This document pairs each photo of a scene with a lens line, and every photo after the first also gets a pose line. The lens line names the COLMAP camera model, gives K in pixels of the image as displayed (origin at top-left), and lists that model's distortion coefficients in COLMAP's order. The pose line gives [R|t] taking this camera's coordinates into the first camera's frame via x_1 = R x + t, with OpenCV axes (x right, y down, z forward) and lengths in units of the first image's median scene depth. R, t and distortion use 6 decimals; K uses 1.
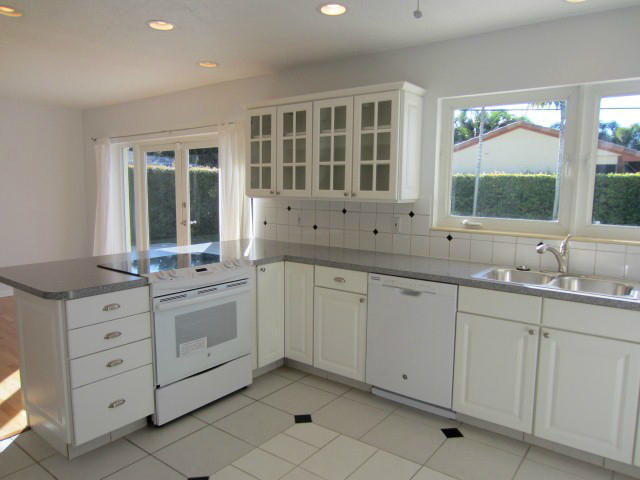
lens RADIAL K [[453.0, 0, 321.5], [0, 453.0, 239.5], [0, 0, 1]] dist [-0.033672, 0.008856]
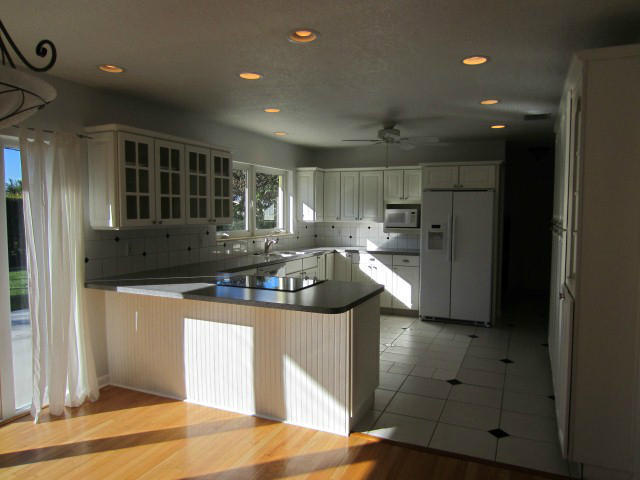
lens RADIAL K [[453.0, 0, 321.5], [0, 453.0, 239.5], [0, 0, 1]] dist [-0.033672, 0.008856]
pose [[-0.244874, -0.064680, 0.967395, -1.183529], [0.119683, 0.988125, 0.096361, -0.118492], [-0.962140, 0.139377, -0.234225, 0.887689]]
